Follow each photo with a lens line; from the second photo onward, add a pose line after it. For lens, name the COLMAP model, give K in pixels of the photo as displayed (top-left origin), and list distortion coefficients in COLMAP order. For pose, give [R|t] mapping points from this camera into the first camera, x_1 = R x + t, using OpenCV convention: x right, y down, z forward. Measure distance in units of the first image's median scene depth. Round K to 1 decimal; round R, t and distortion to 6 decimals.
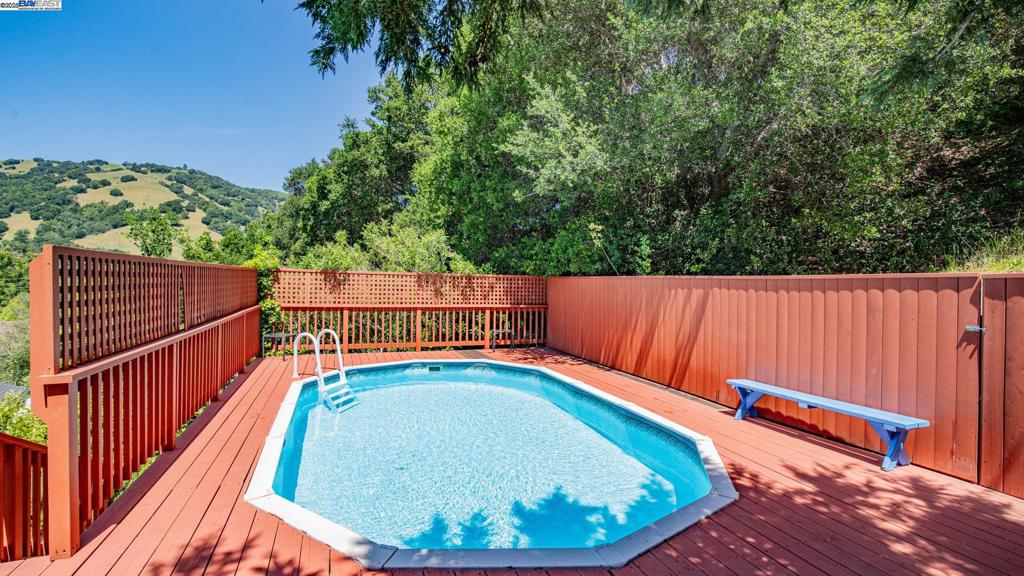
lens RADIAL K [[472.9, 0, 510.1], [0, 472.9, 276.7], [0, 0, 1]] dist [-0.028757, 0.000355]
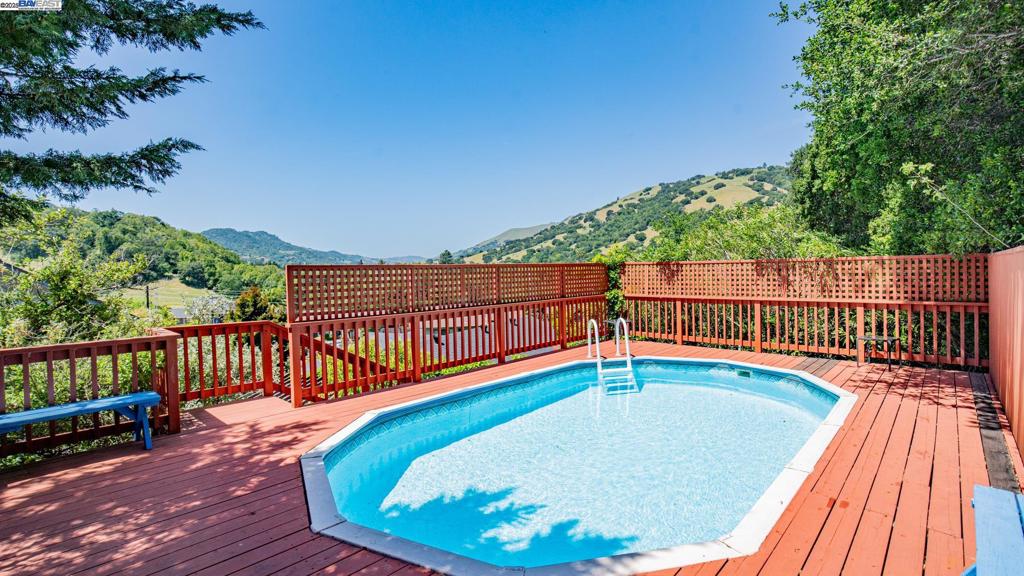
lens RADIAL K [[472.1, 0, 516.2], [0, 472.1, 265.7], [0, 0, 1]] dist [-0.024222, 0.000196]
pose [[0.436379, -0.037050, -0.899000, 0.357772], [0.036149, 0.999067, -0.023627, 0.006814], [0.899036, -0.022187, 0.437311, 0.233507]]
